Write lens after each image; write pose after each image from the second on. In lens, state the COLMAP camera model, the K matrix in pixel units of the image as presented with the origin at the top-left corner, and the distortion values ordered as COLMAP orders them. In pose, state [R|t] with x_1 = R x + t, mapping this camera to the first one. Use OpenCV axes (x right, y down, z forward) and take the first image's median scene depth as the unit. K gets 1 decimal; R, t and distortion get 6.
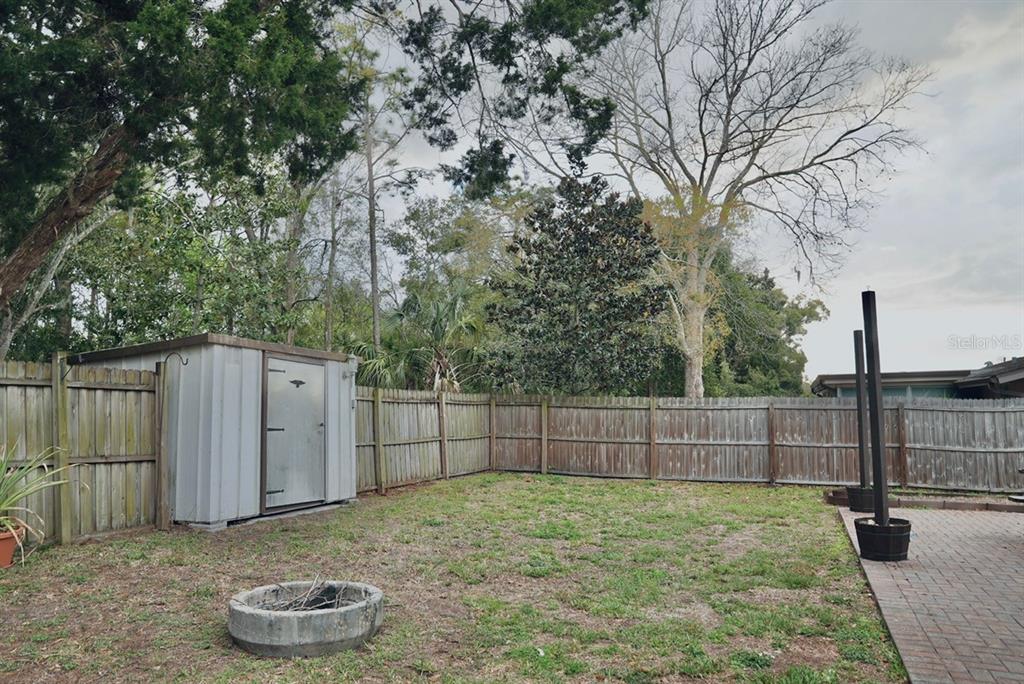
lens RADIAL K [[714.2, 0, 512.4], [0, 714.2, 338.0], [0, 0, 1]] dist [-0.136014, 0.106813]
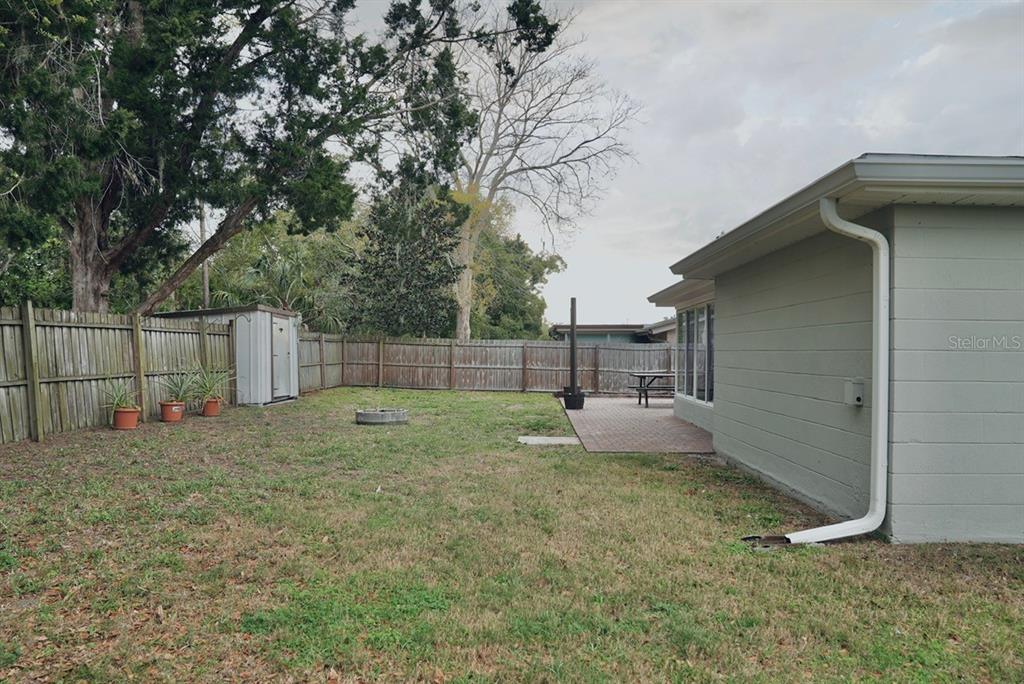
lens RADIAL K [[714.2, 0, 512.4], [0, 714.2, 338.0], [0, 0, 1]] dist [-0.136014, 0.106813]
pose [[0.938567, 0.012170, 0.344881, -0.237898], [-0.042803, 0.995766, 0.081345, -0.054660], [-0.342431, -0.091110, 0.935115, -0.557435]]
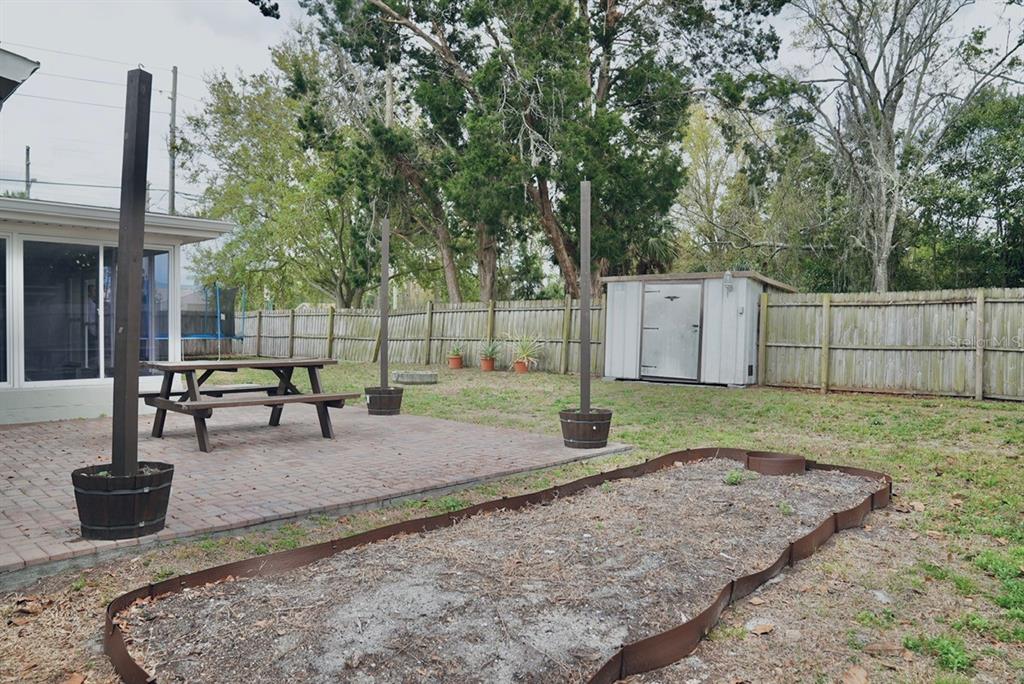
lens RADIAL K [[714.2, 0, 512.4], [0, 714.2, 338.0], [0, 0, 1]] dist [-0.136014, 0.106813]
pose [[-0.370263, 0.008114, -0.928892, 0.792936], [0.089982, 0.995573, -0.027171, 0.102989], [0.924559, -0.093644, -0.369353, 0.801465]]
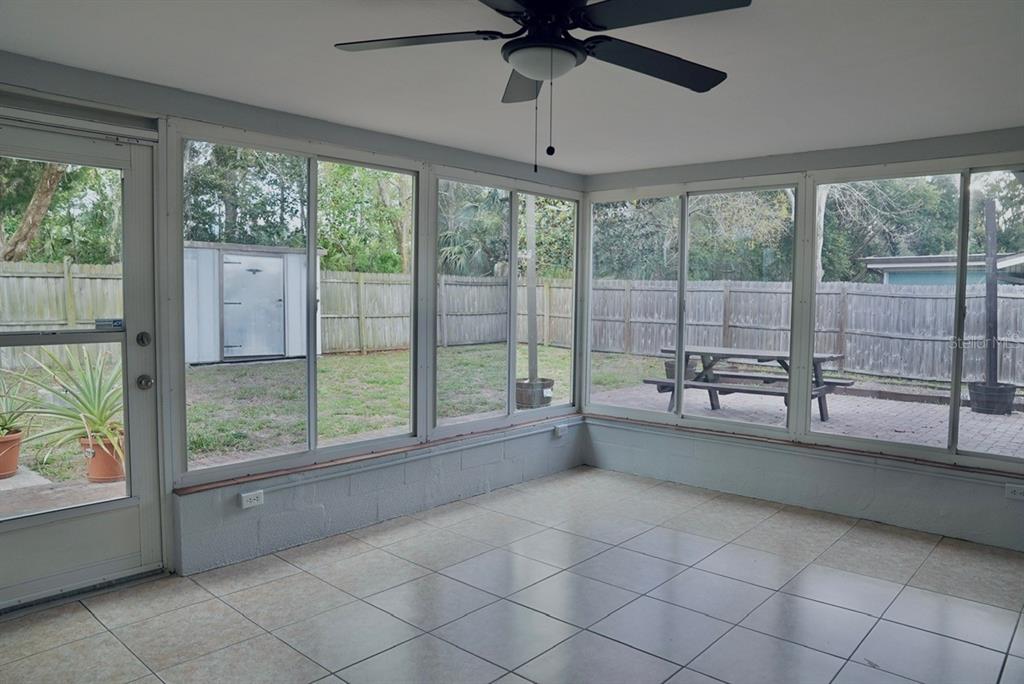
lens RADIAL K [[714.2, 0, 512.4], [0, 714.2, 338.0], [0, 0, 1]] dist [-0.136014, 0.106813]
pose [[0.937669, 0.027398, -0.346448, 0.431990], [0.030382, 0.986608, 0.160253, -0.008188], [0.346200, -0.160790, 0.924279, -0.088137]]
